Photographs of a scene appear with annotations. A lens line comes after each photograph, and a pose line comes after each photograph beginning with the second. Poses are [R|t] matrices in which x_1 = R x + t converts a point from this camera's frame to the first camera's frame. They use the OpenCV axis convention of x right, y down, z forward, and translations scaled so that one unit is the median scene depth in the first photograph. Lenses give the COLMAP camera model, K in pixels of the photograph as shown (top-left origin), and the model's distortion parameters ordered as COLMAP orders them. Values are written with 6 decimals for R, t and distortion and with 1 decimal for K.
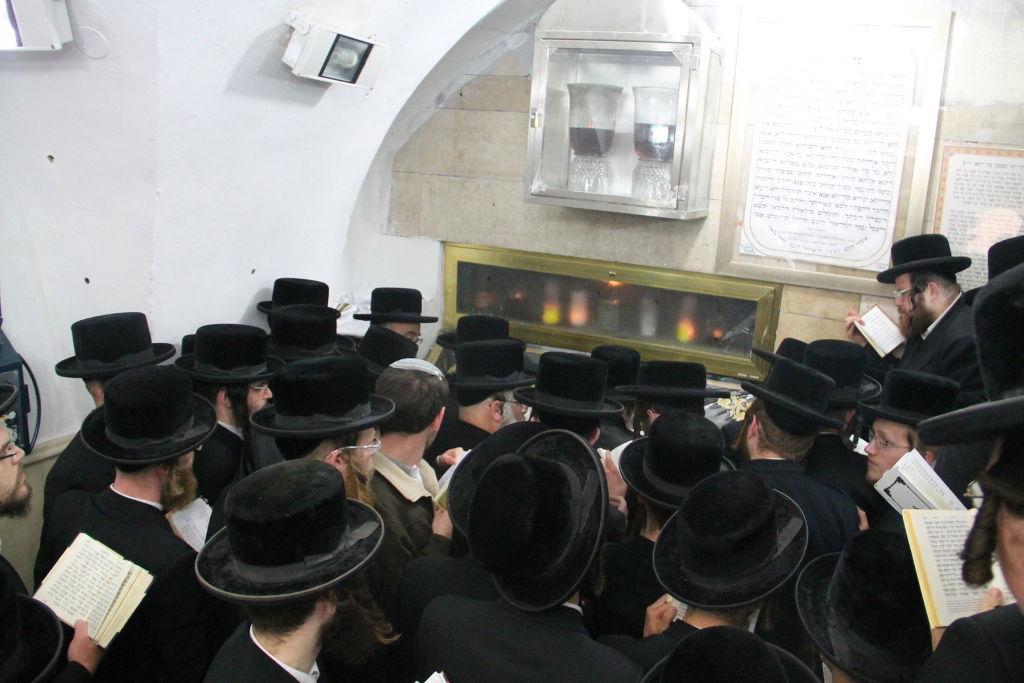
lens RADIAL K [[849.6, 0, 517.0], [0, 849.6, 339.8], [0, 0, 1]] dist [-0.181860, 0.110614]
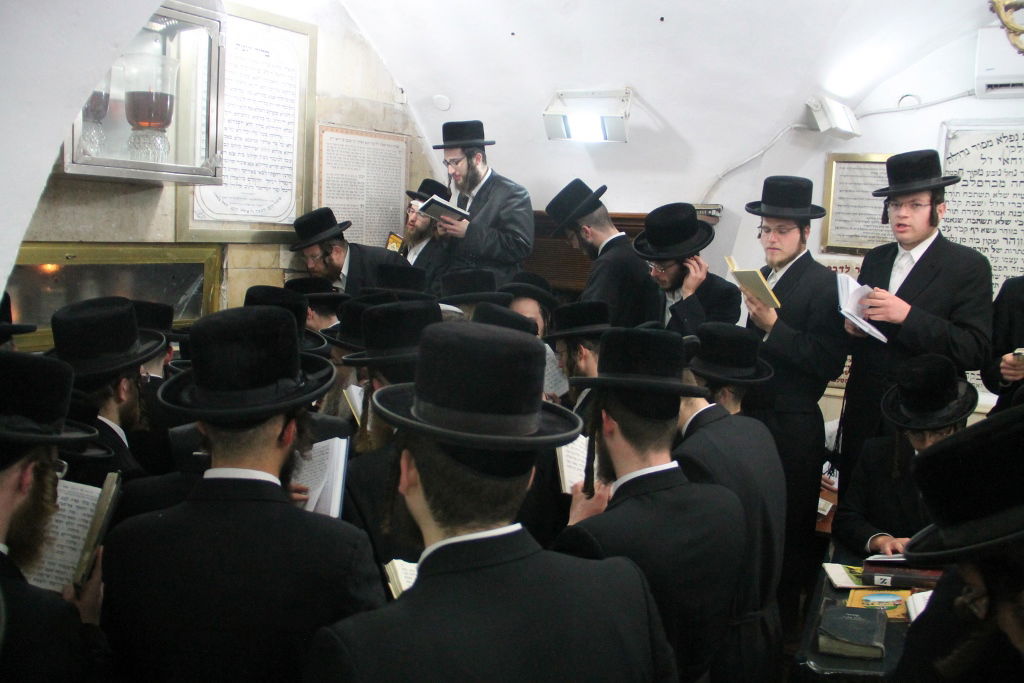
lens RADIAL K [[849.6, 0, 512.9], [0, 849.6, 354.0], [0, 0, 1]] dist [-0.181860, 0.110614]
pose [[0.176153, -0.190823, 0.965690, -0.708303], [0.187230, 0.969616, 0.157446, -0.025480], [-0.966393, 0.153072, 0.206529, 0.402057]]
